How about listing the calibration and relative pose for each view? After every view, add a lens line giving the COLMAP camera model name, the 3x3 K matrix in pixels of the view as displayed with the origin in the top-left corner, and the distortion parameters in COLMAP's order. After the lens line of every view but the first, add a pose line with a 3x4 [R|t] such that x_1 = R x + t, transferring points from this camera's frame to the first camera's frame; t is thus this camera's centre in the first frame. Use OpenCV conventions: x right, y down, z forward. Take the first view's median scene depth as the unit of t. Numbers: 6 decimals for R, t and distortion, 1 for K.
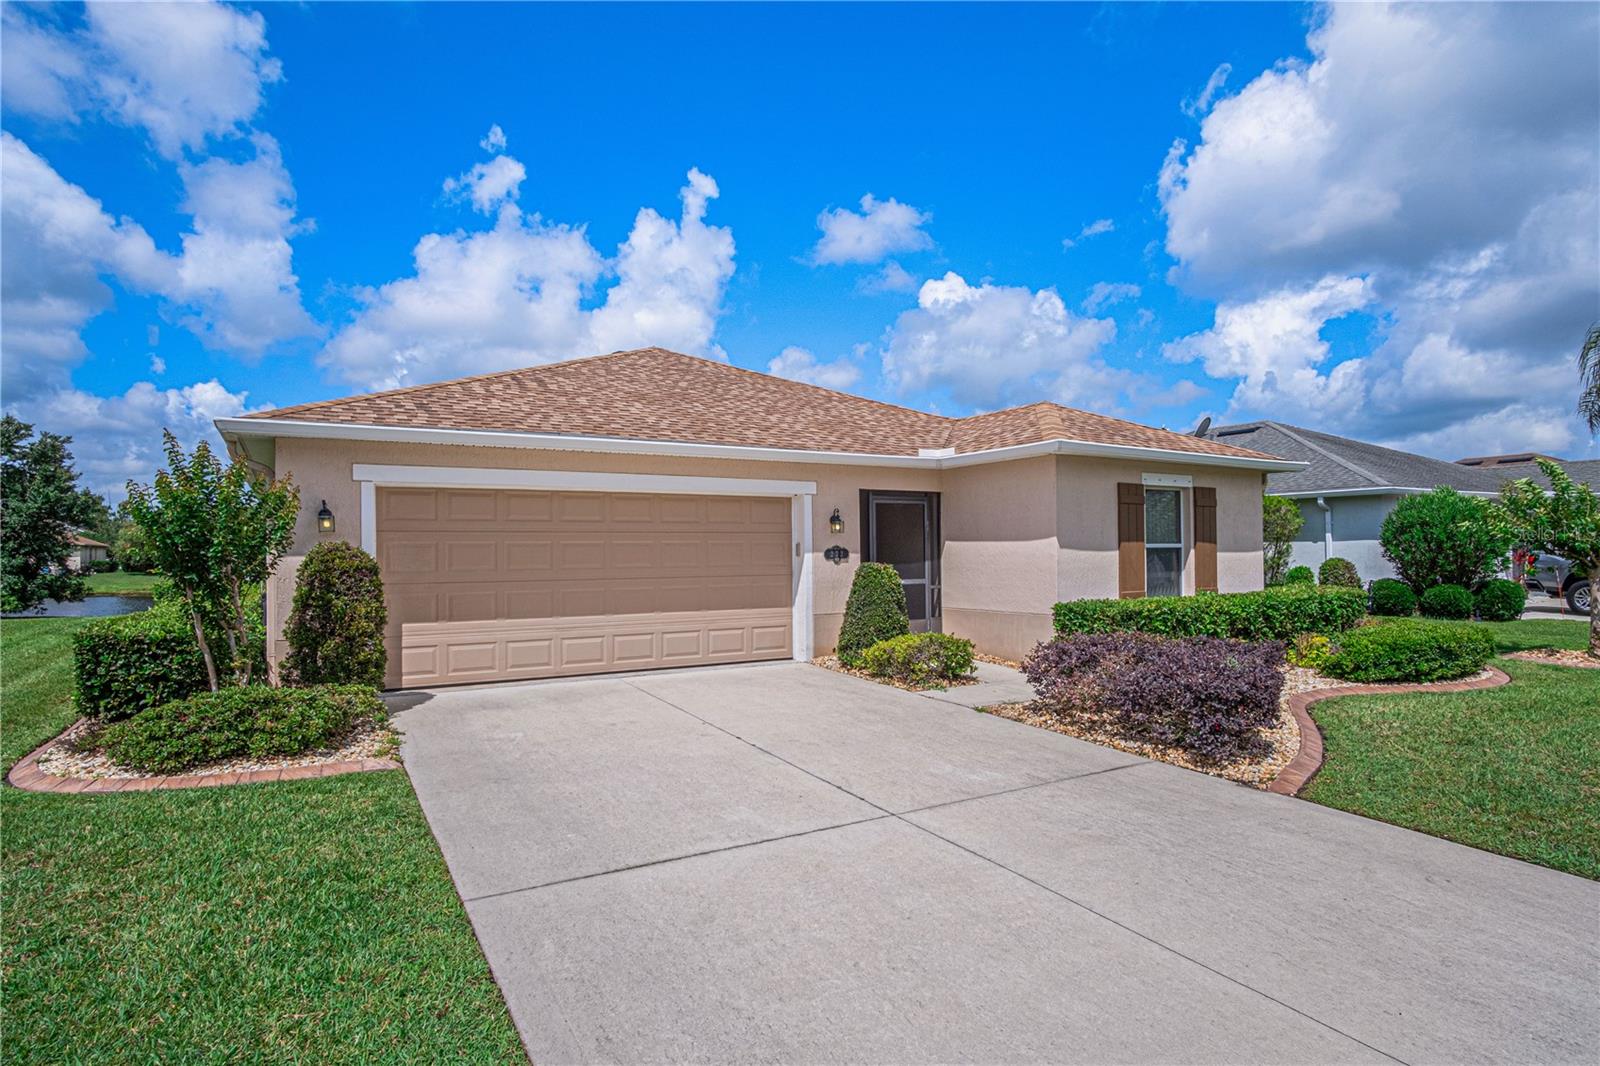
lens RADIAL K [[854.8, 0, 798.4], [0, 854.8, 534.0], [0, 0, 1]] dist [-0.027052, 0.004539]
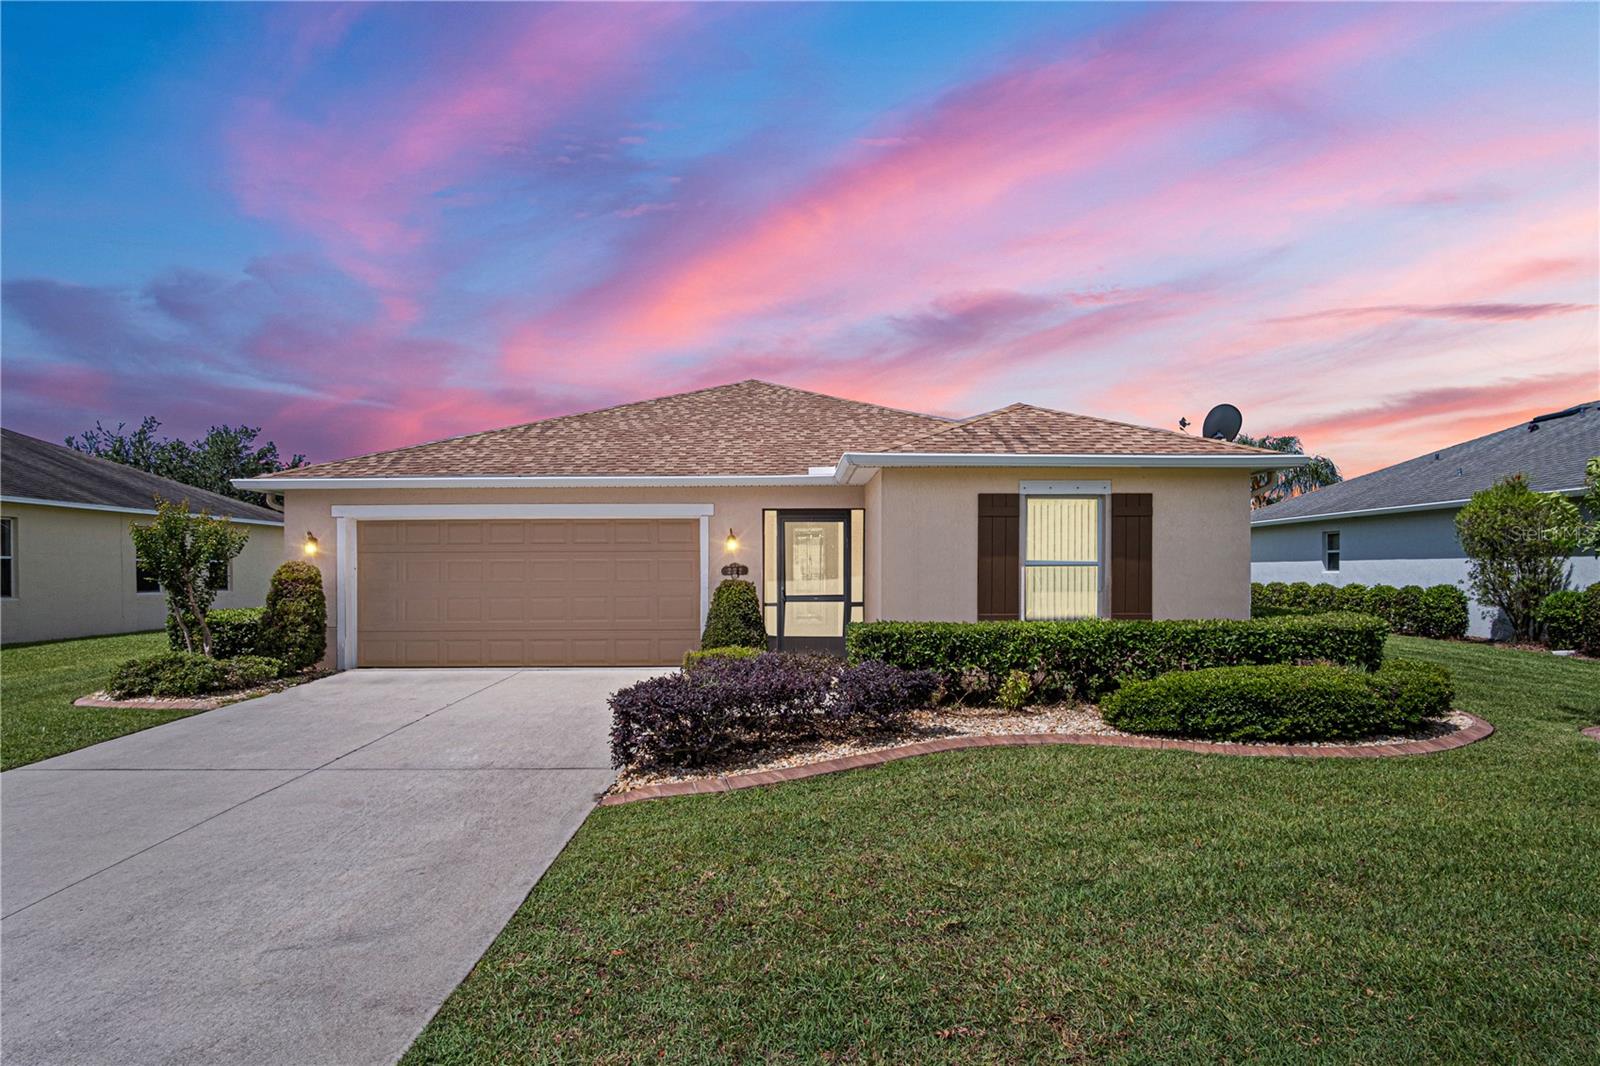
lens RADIAL K [[854.8, 0, 799.0], [0, 854.8, 542.3], [0, 0, 1]] dist [-0.027052, 0.004539]
pose [[0.872774, -0.011481, -0.487989, 0.650223], [0.007242, 0.999918, -0.010573, -0.000141], [0.488070, 0.005694, 0.872786, 0.109696]]
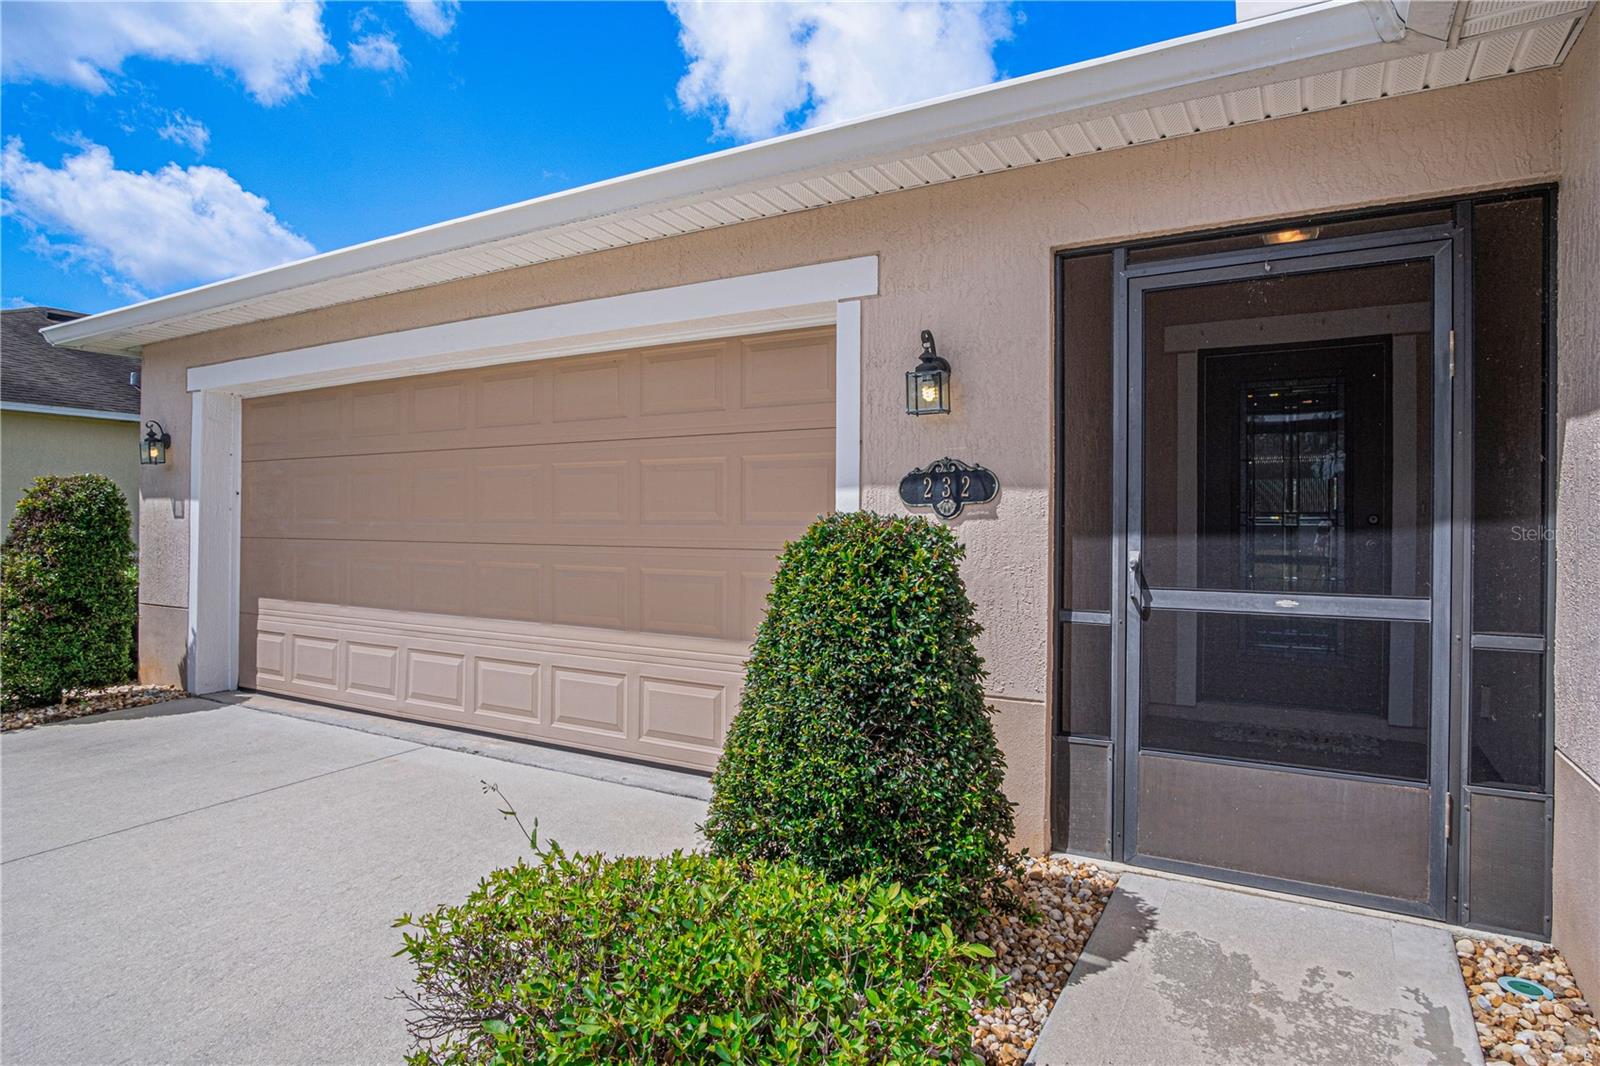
lens RADIAL K [[854.8, 0, 807.6], [0, 854.8, 526.4], [0, 0, 1]] dist [-0.027052, 0.004539]
pose [[0.515953, 0.011058, -0.856545, 0.278898], [0.004223, 0.999872, 0.015452, 0.032551], [0.856606, -0.011590, 0.515841, 0.826582]]
